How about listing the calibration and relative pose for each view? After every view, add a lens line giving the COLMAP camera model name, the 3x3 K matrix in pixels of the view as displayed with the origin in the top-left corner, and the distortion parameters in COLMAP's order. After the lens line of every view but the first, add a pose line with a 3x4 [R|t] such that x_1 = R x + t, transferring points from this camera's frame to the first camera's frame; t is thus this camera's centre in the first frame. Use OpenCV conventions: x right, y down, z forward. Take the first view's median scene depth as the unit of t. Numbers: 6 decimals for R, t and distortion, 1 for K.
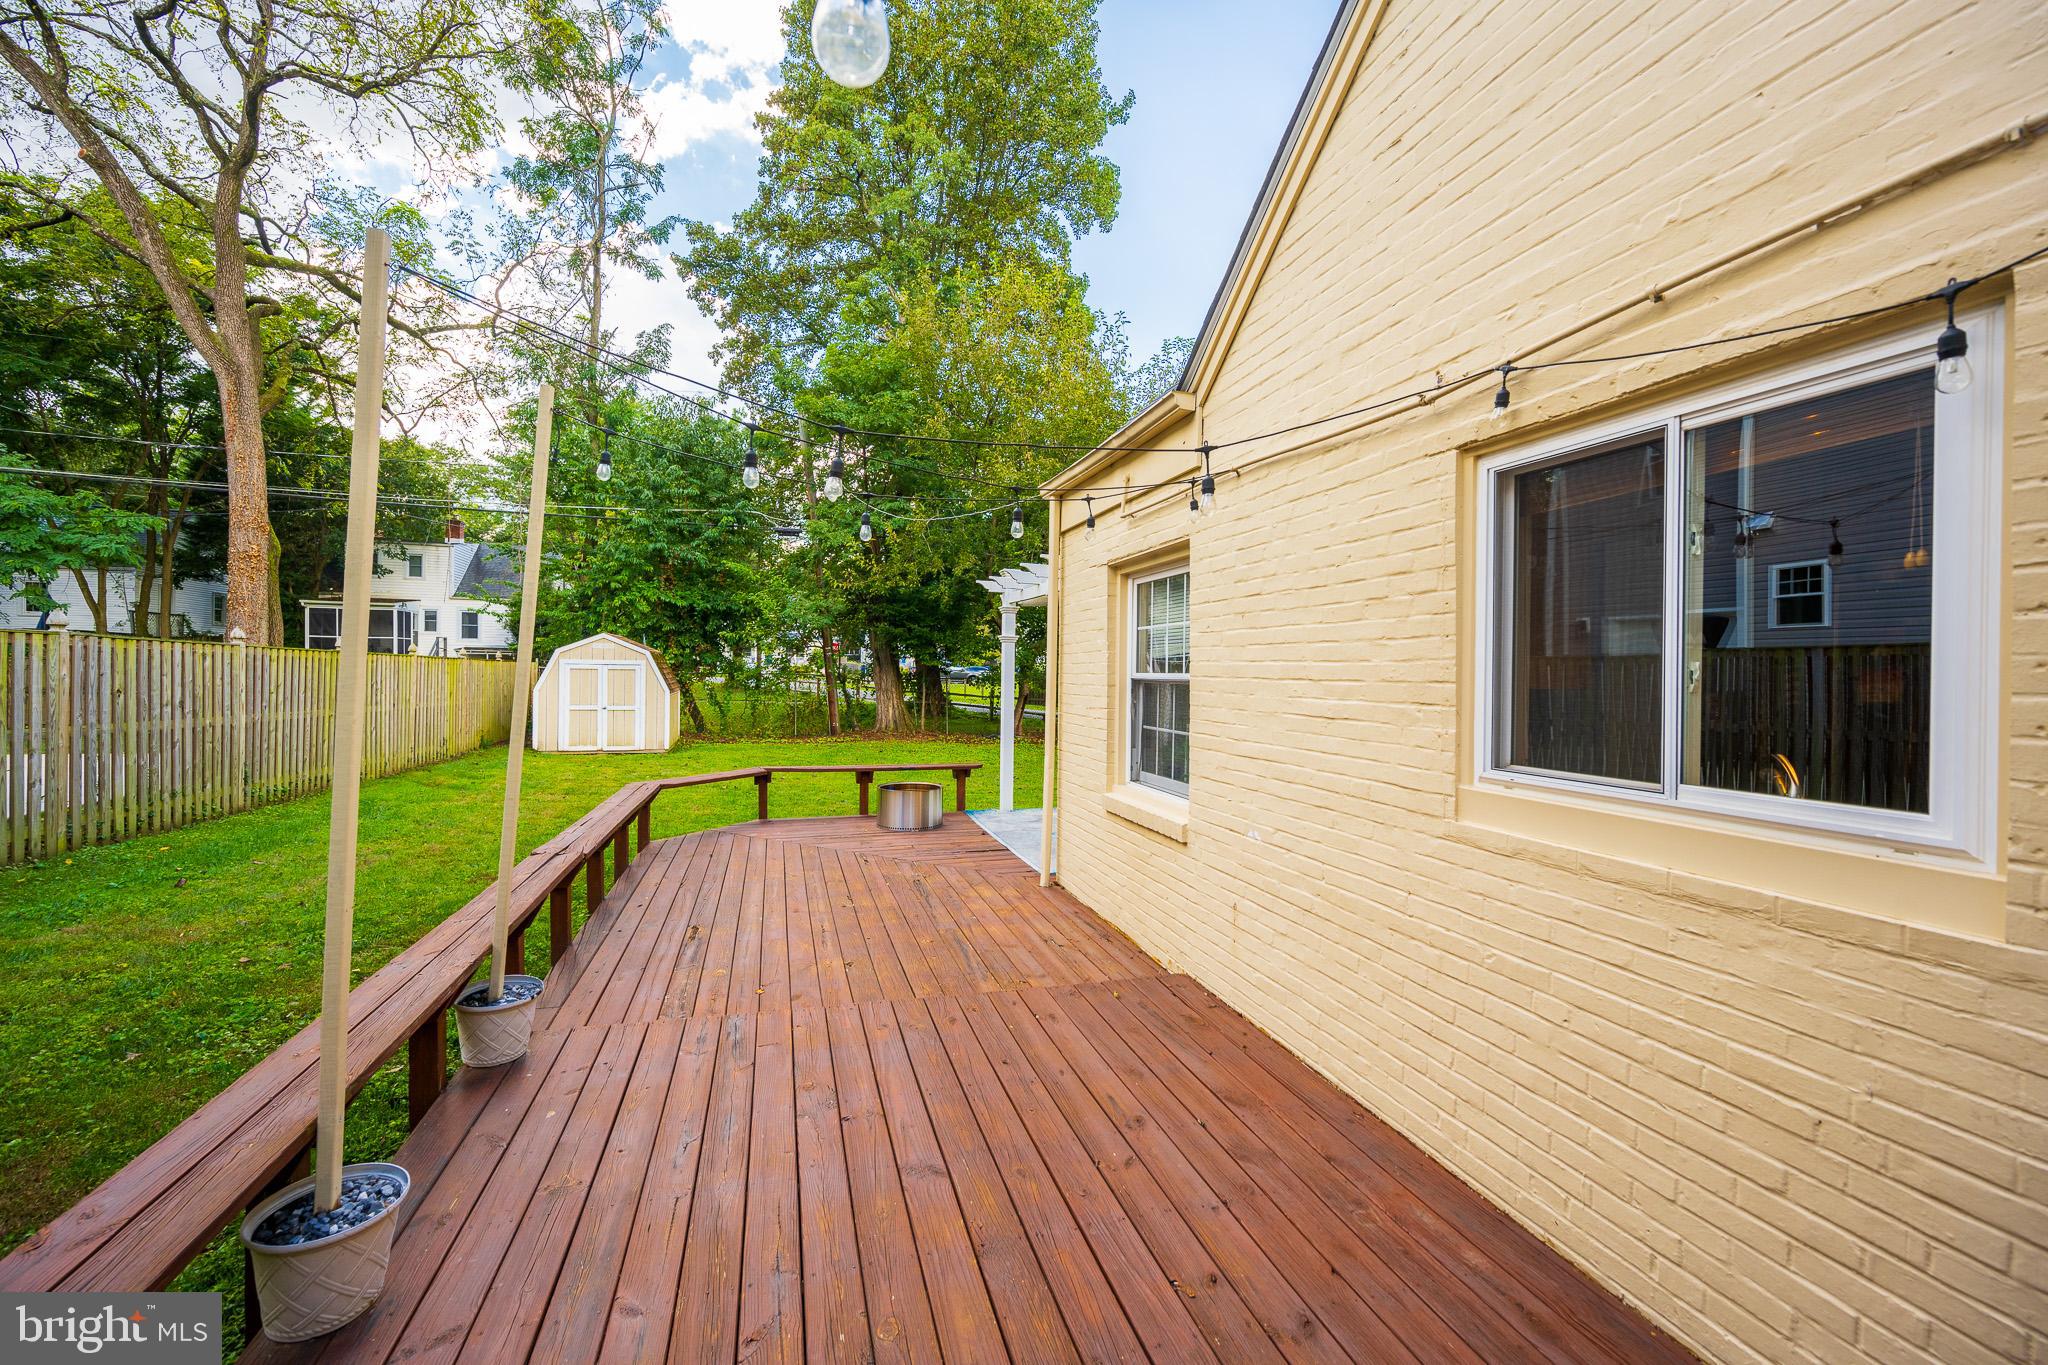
lens RADIAL K [[812.3, 0, 1023.0], [0, 812.3, 673.0], [0, 0, 1]] dist [-0.000767, 0.000050]
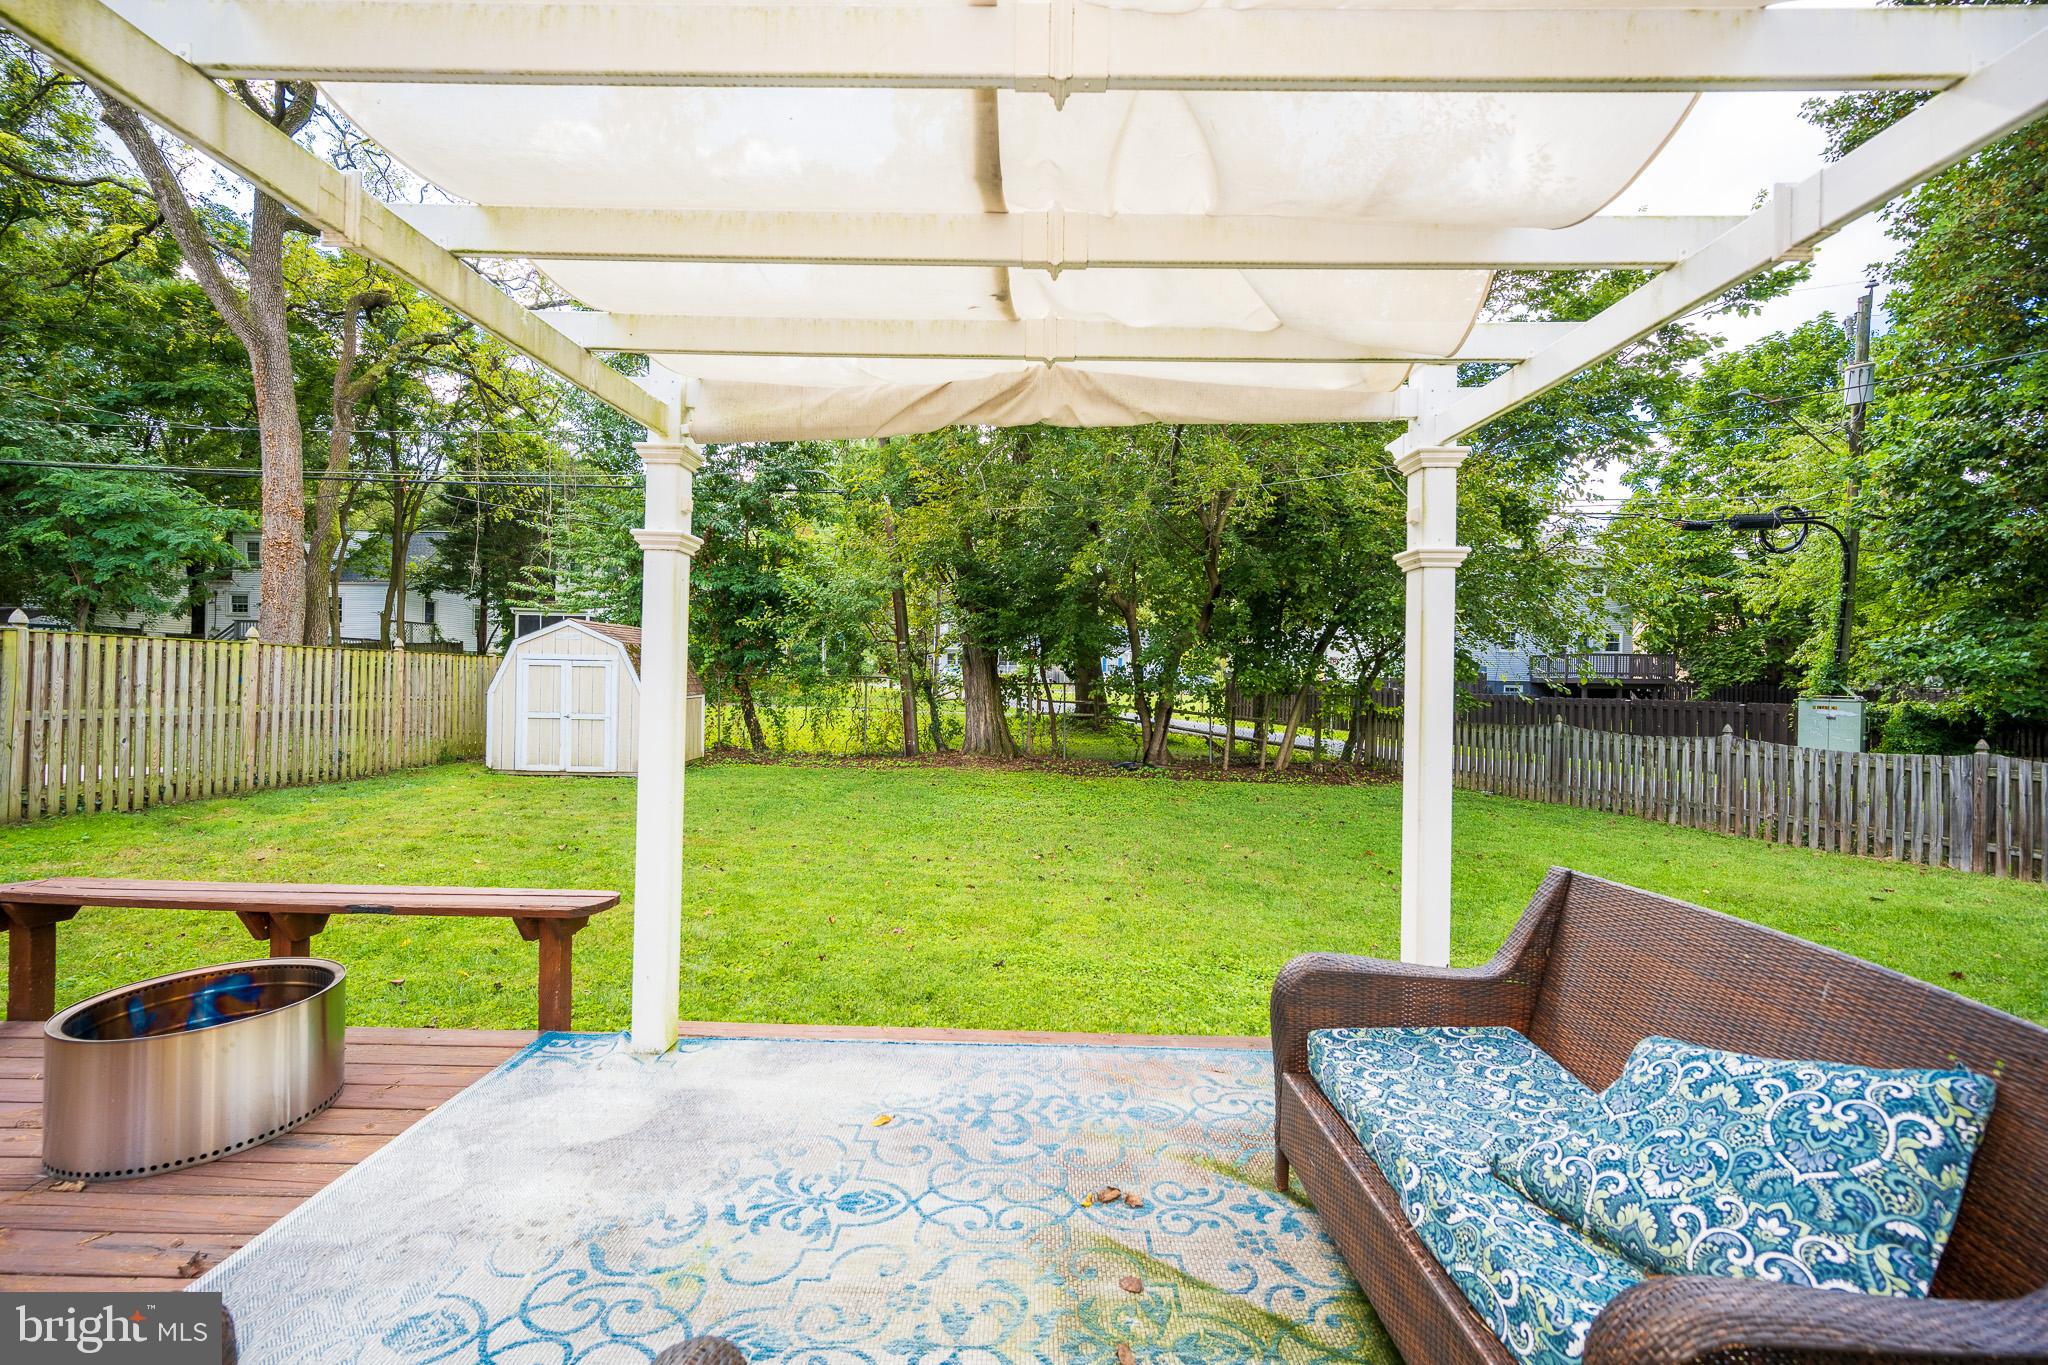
lens RADIAL K [[810.1, 0, 1027.4], [0, 810.1, 678.1], [0, 0, 1]] dist [-0.000330, -0.000062]
pose [[0.954824, 0.003149, -0.297154, 0.107778], [-0.004947, 0.999974, -0.005297, 0.007349], [0.297130, 0.006528, 0.954815, 0.326705]]
